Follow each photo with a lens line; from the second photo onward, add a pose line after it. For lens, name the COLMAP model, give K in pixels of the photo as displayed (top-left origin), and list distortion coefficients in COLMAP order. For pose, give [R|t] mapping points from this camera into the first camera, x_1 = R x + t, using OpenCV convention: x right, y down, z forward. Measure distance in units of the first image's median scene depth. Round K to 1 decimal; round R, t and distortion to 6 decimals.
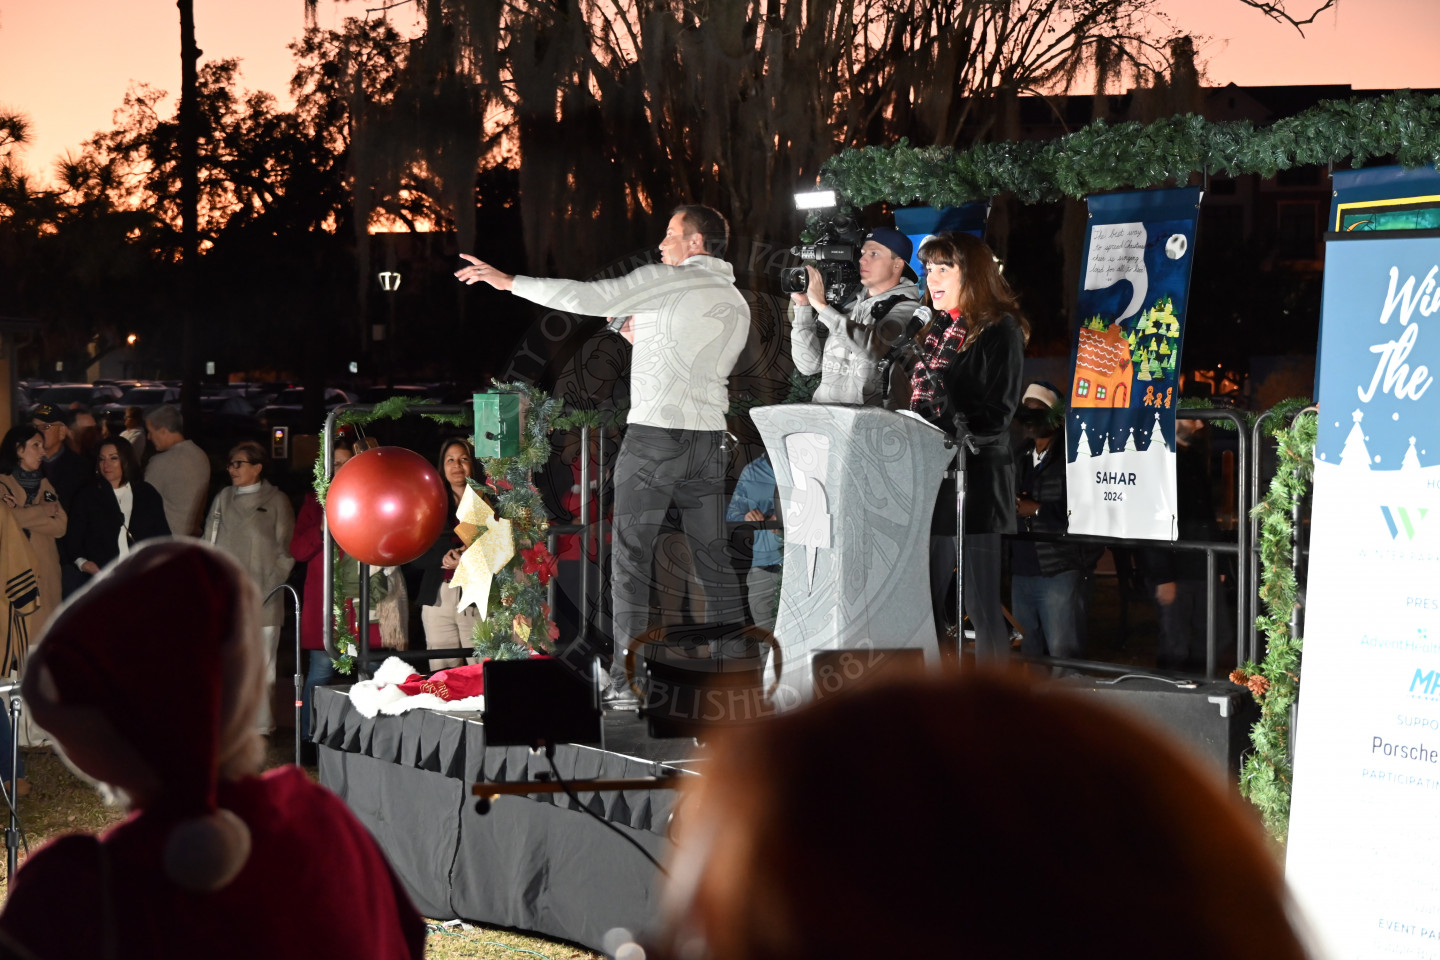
lens RADIAL K [[2586.4, 0, 719.9], [0, 2586.4, 479.0], [0, 0, 1]] dist [0.035181, 0.000000]
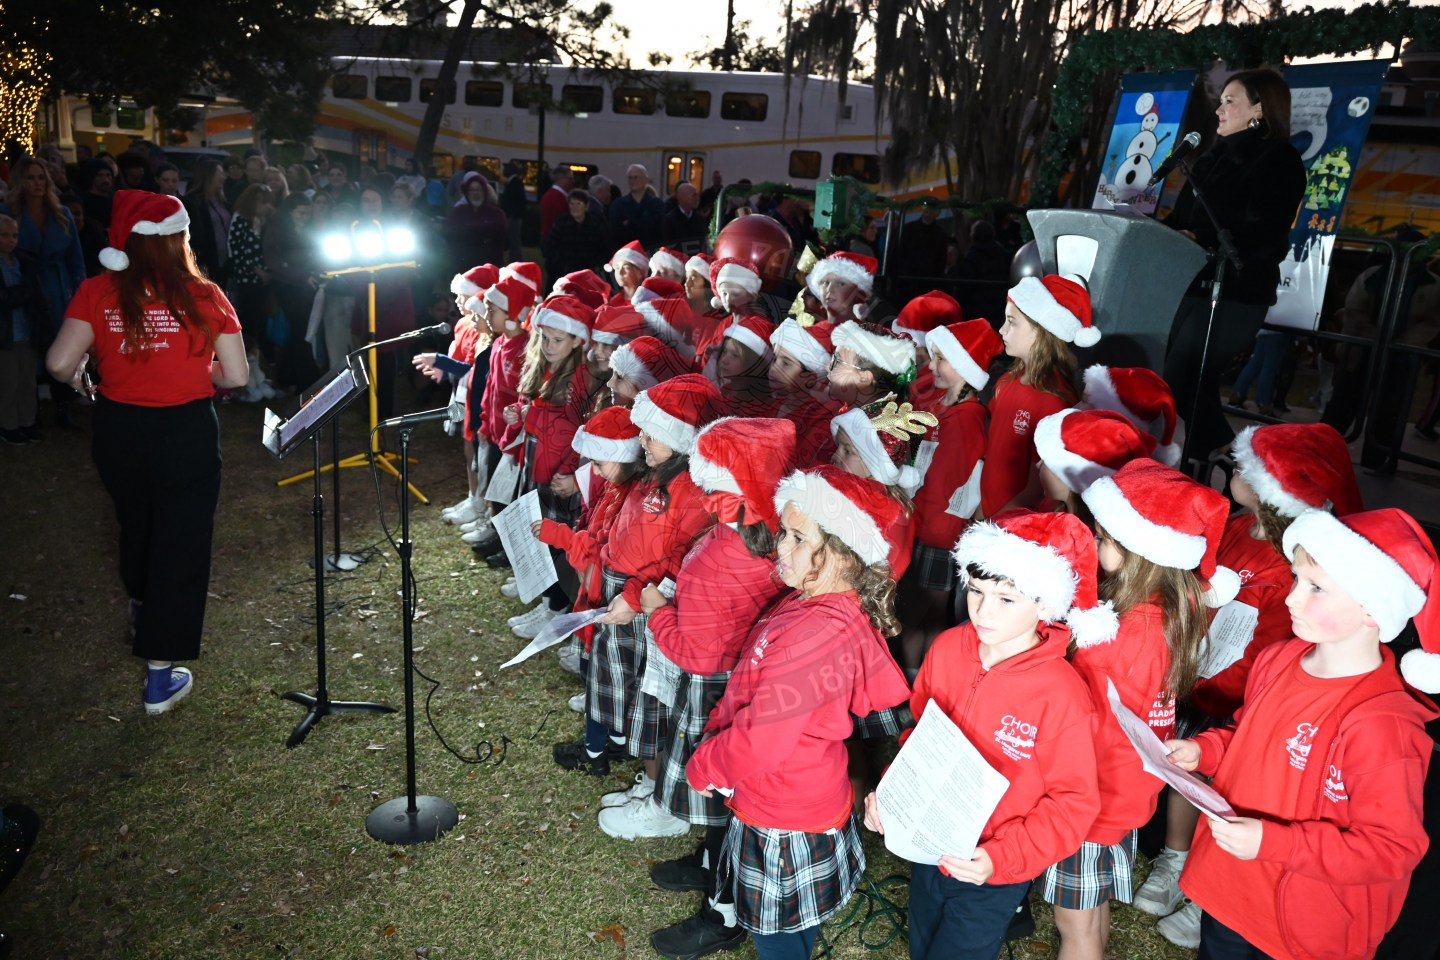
lens RADIAL K [[1109.6, 0, 716.9], [0, 1109.6, 478.5], [0, 0, 1]] dist [-0.012690, -0.001665]
pose [[0.975981, 0.120666, -0.181387, -0.017114], [-0.076961, 0.969881, 0.231103, -0.011066], [0.203810, -0.211592, 0.955872, 0.357045]]
